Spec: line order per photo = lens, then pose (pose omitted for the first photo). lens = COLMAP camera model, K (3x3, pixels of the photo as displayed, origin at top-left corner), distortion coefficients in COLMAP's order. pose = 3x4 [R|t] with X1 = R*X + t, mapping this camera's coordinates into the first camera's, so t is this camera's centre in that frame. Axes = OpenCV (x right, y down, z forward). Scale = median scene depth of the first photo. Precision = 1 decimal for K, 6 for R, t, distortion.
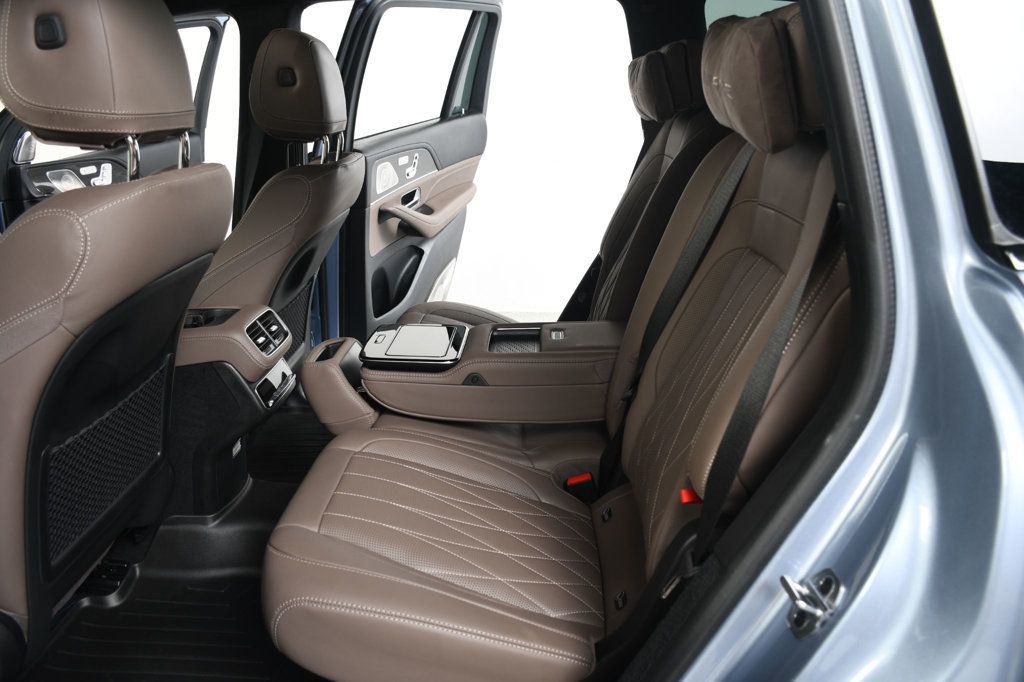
lens RADIAL K [[785.5, 0, 512.0], [0, 785.5, 341.0], [0, 0, 1]] dist [-0.116942, 0.002901]
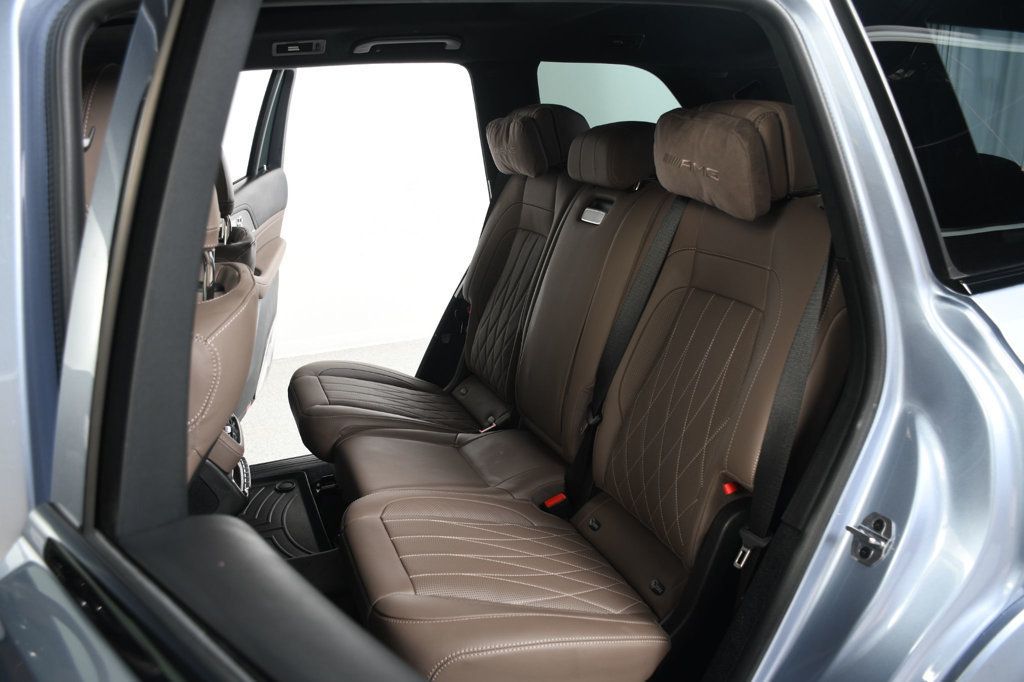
lens RADIAL K [[785.5, 0, 512.0], [0, 785.5, 341.0], [0, 0, 1]] dist [-0.116942, 0.002901]
pose [[0.923720, -0.138487, 0.357159, -0.433217], [0.148502, 0.988912, -0.000625, -0.077670], [-0.353113, 0.053616, 0.934043, -0.071844]]
